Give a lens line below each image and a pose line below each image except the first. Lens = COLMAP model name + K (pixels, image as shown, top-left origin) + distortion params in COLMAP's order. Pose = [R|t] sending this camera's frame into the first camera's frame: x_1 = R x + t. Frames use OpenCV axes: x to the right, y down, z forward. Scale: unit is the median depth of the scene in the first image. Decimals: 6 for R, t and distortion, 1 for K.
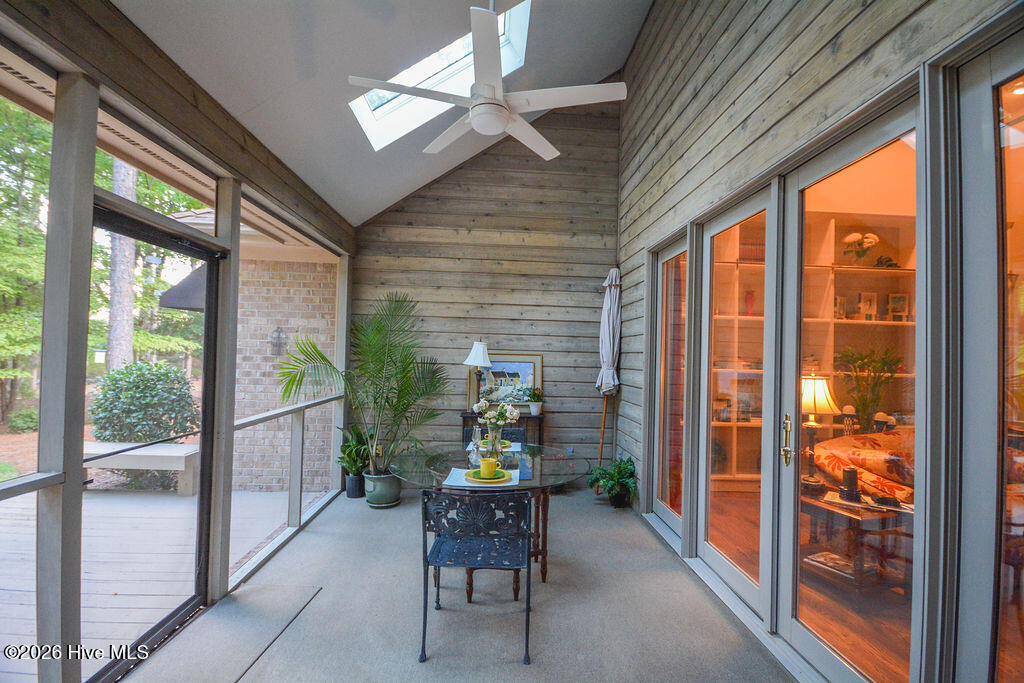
lens RADIAL K [[457.6, 0, 512.0], [0, 457.6, 341.5], [0, 0, 1]] dist [0.018349, -0.000230]
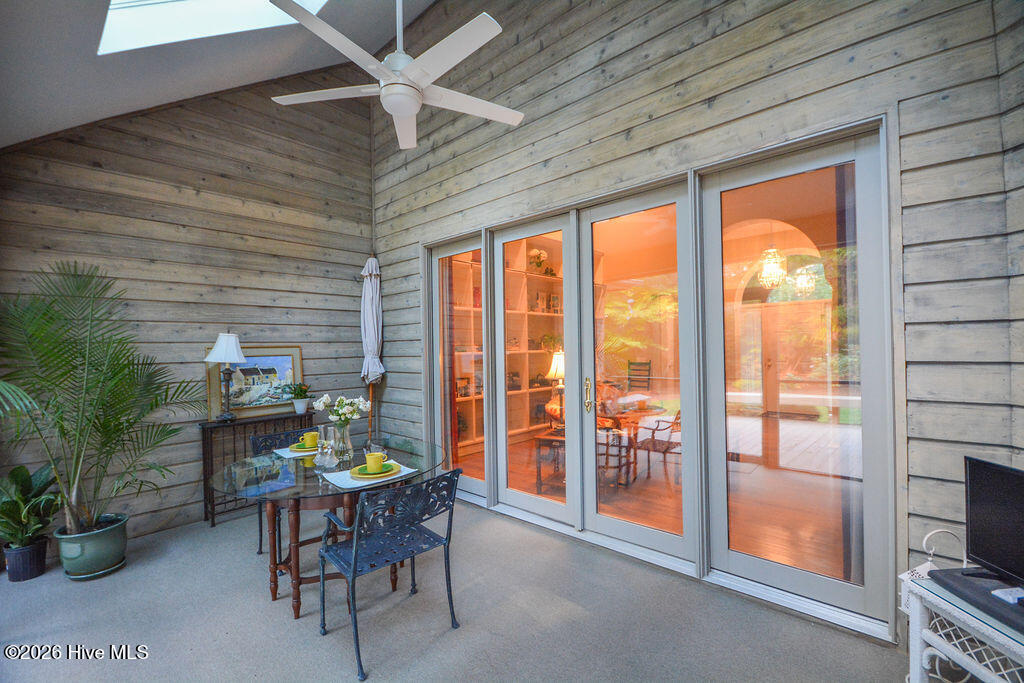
lens RADIAL K [[457.6, 0, 512.0], [0, 457.6, 341.5], [0, 0, 1]] dist [0.018349, -0.000230]
pose [[0.725246, -0.032107, 0.687741, -0.257170], [0.016773, 0.999440, 0.028972, 0.000034], [-0.688286, -0.009476, 0.725378, 0.057391]]
